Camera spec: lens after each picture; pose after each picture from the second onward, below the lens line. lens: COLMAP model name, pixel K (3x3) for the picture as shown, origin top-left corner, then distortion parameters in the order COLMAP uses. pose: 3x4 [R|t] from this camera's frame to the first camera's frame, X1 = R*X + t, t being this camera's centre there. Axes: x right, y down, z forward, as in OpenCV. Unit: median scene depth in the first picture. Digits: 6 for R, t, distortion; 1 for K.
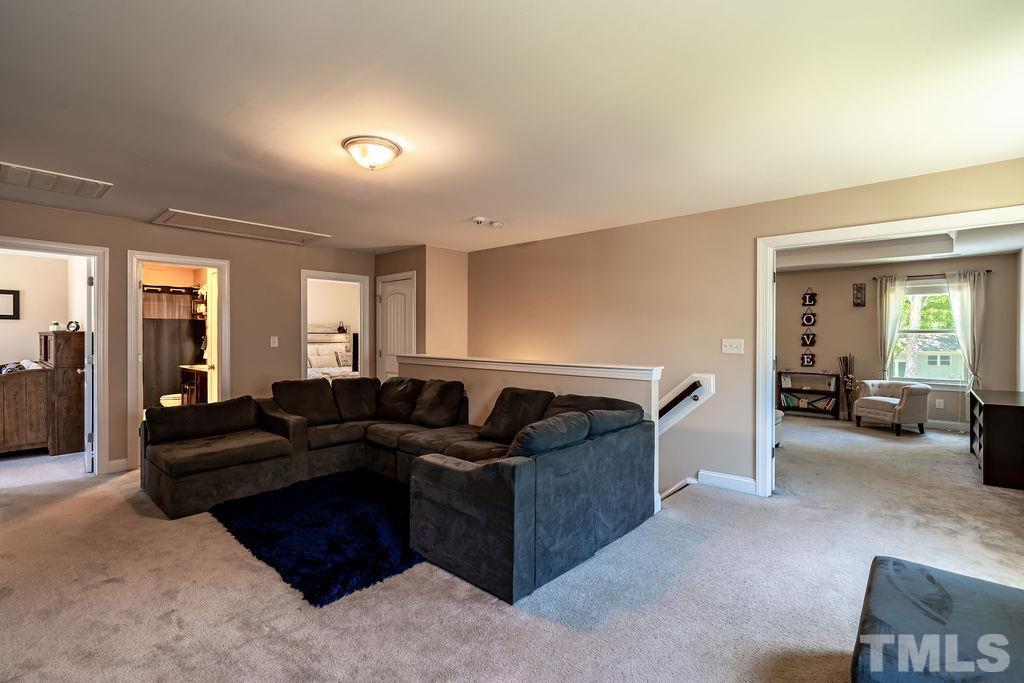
lens RADIAL K [[465.7, 0, 516.4], [0, 465.7, 340.6], [0, 0, 1]] dist [-0.002905, -0.000114]
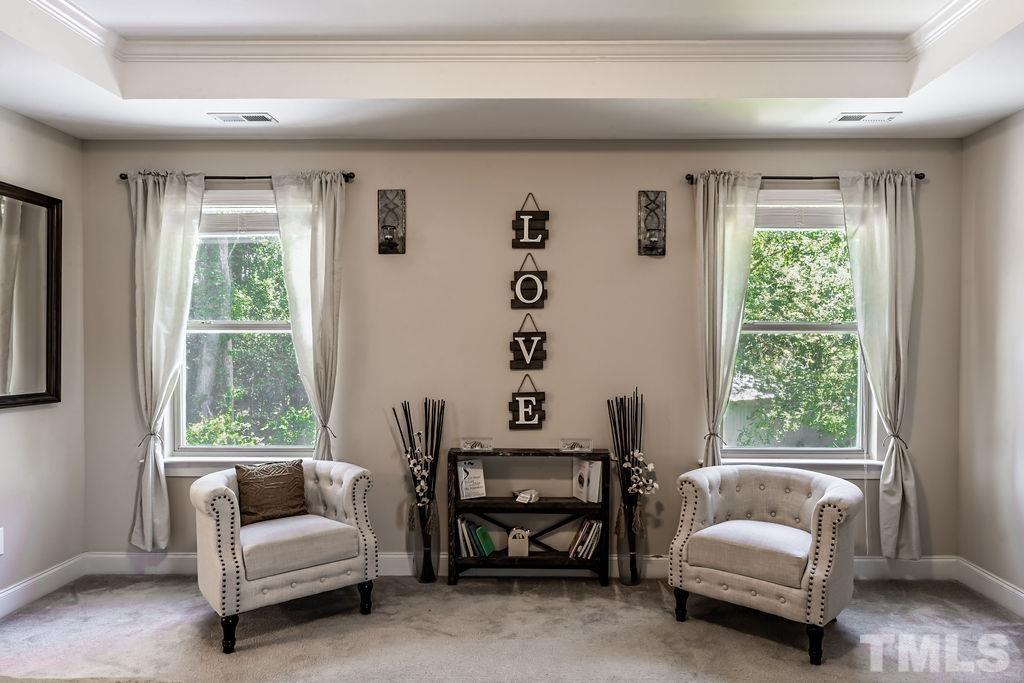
lens RADIAL K [[674.5, 0, 515.5], [0, 674.5, 341.2], [0, 0, 1]] dist [-0.011980, -0.000465]
pose [[0.759699, -0.005259, 0.650253, 0.309733], [0.005645, 0.999983, 0.001492, -0.008888], [-0.650250, 0.002538, 0.759716, 0.646531]]
